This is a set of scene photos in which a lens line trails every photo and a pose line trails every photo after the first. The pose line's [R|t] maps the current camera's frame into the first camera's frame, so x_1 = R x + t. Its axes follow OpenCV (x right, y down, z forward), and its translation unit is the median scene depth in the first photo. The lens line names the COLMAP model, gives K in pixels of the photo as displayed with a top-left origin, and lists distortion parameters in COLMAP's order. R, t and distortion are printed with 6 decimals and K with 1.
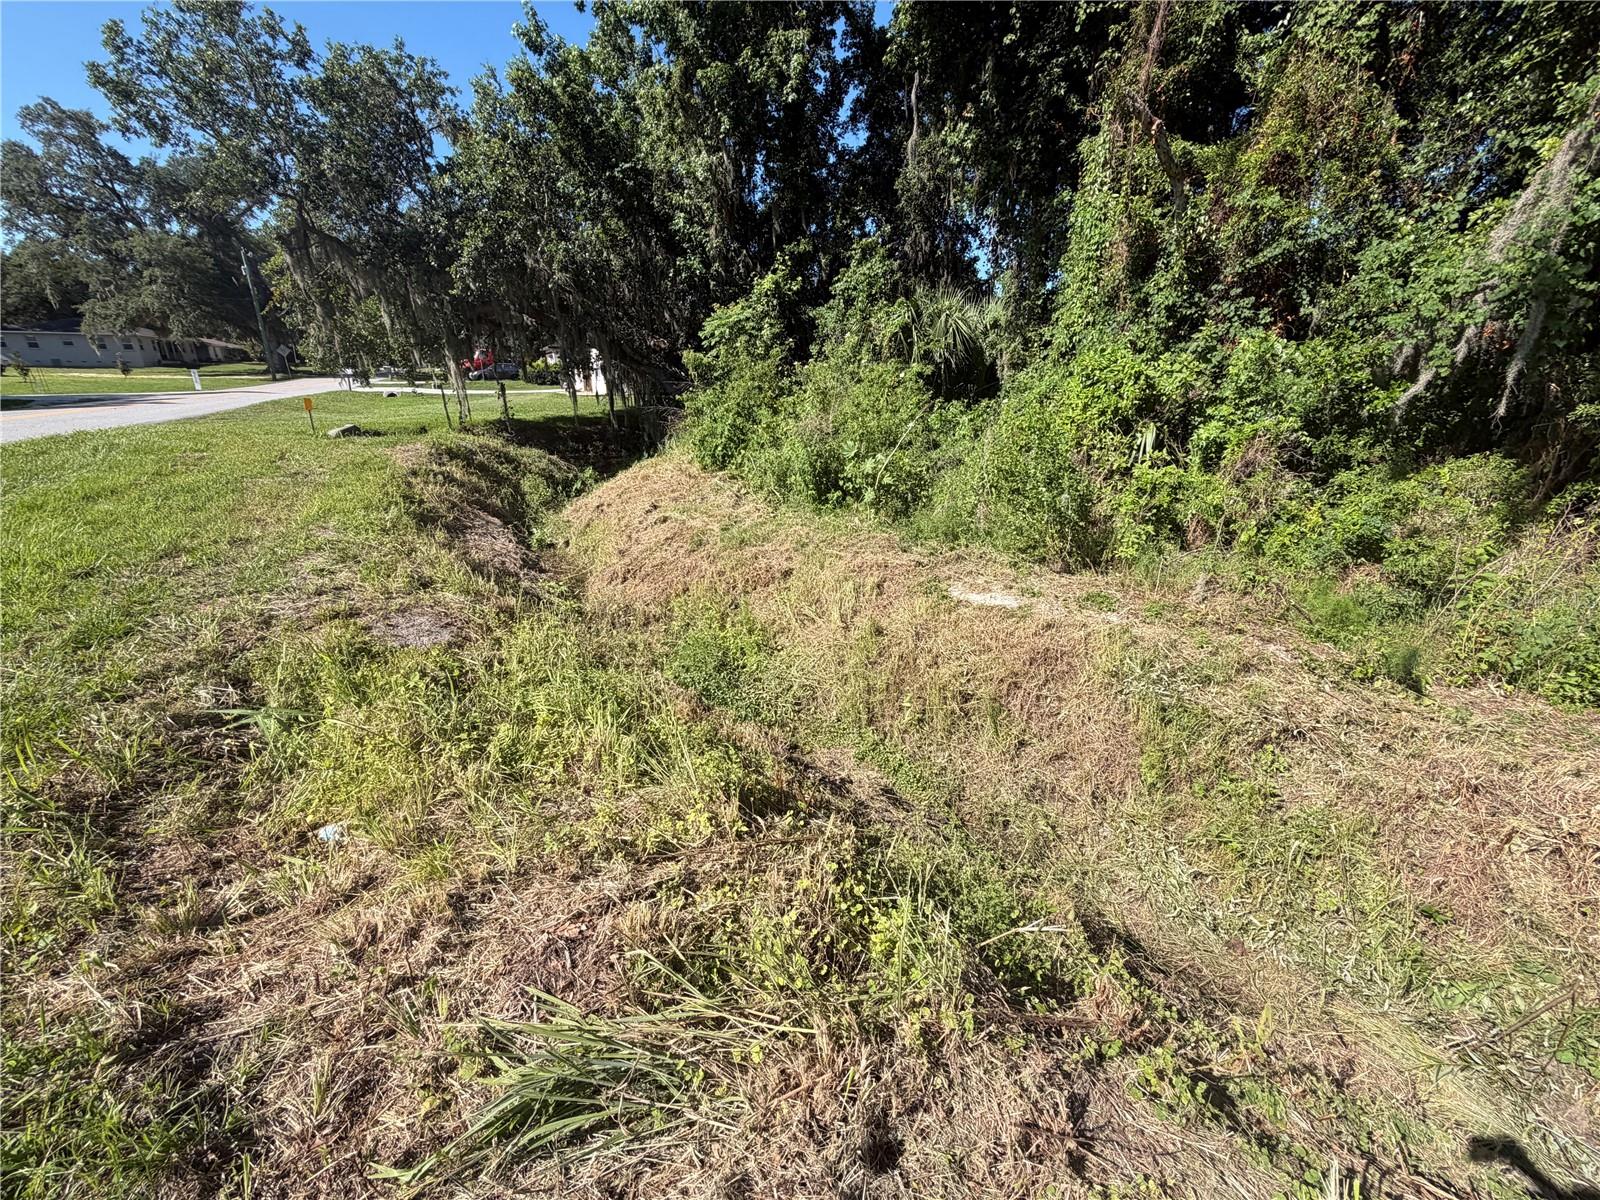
lens RADIAL K [[636.1, 0, 799.1], [0, 636.1, 593.7], [0, 0, 1]] dist [0.001312, -0.000207]
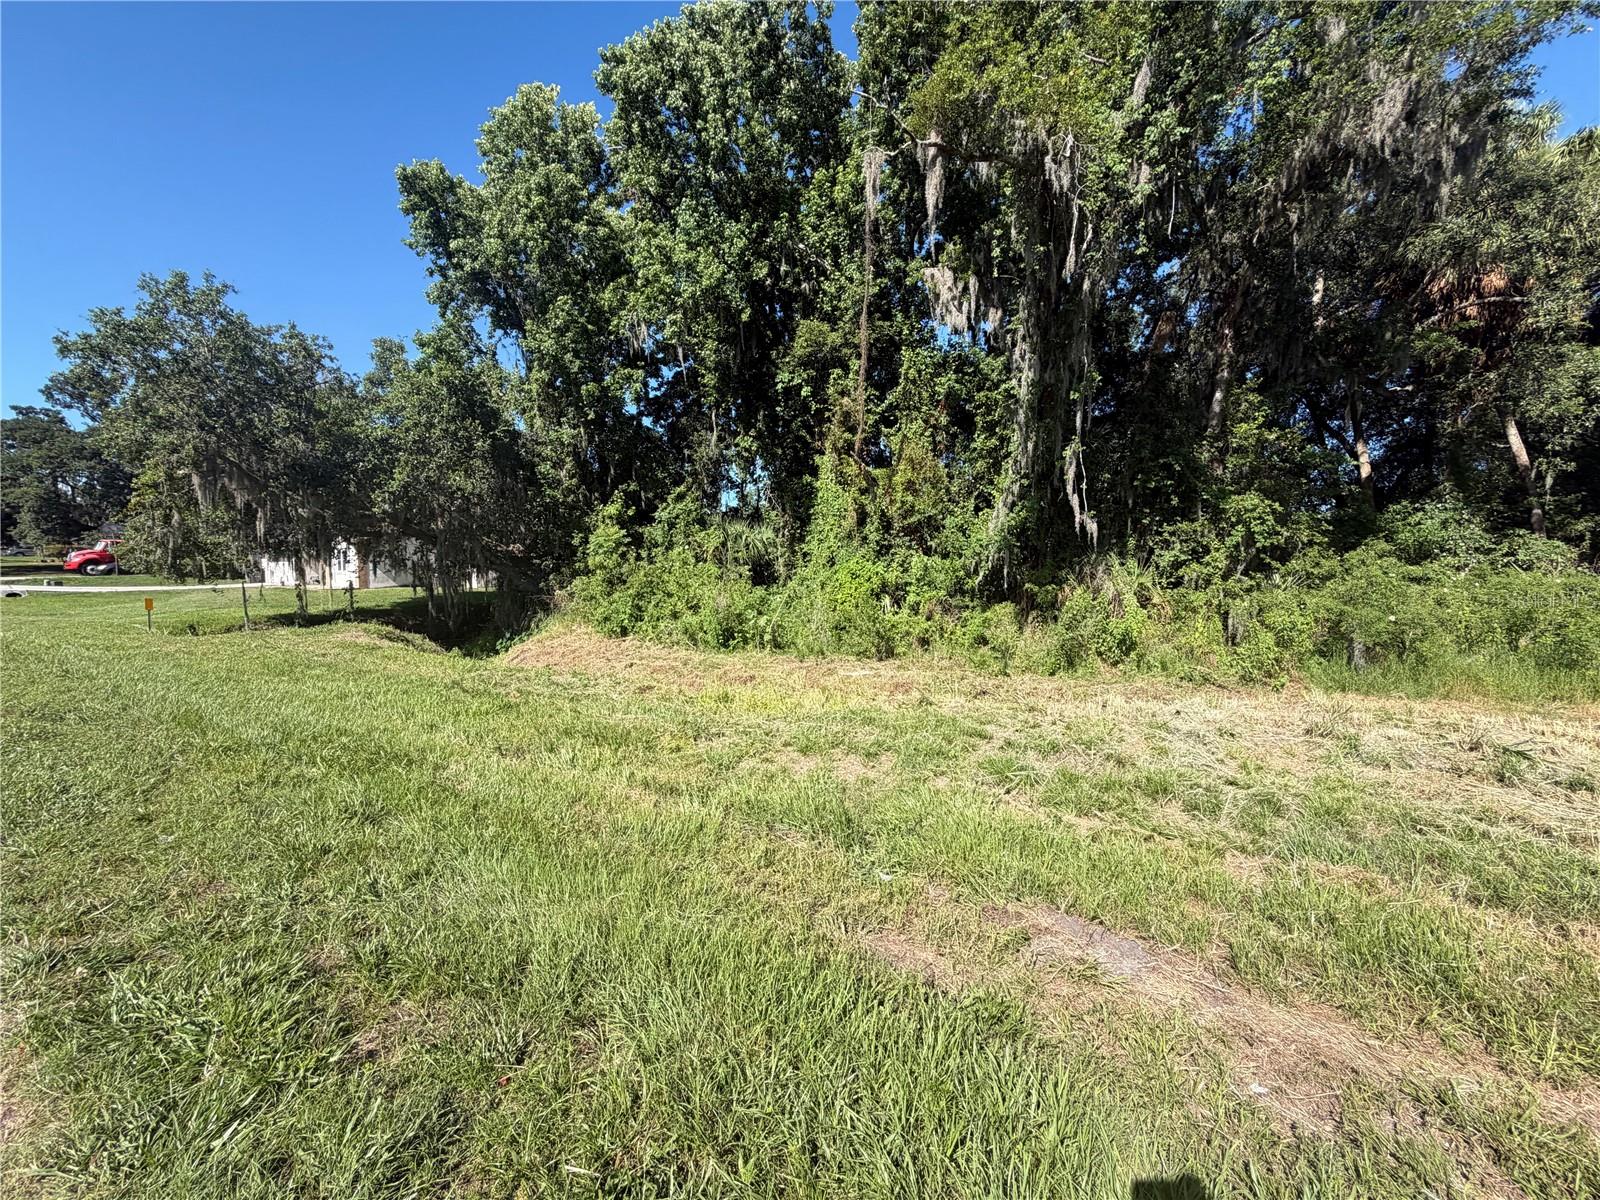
lens RADIAL K [[636.1, 0, 799.1], [0, 636.1, 593.7], [0, 0, 1]] dist [0.001312, -0.000207]
pose [[0.873163, -0.029969, 0.486505, -0.661703], [0.162783, 0.958732, -0.233097, 0.154854], [-0.459443, 0.282727, 0.842008, -0.580507]]
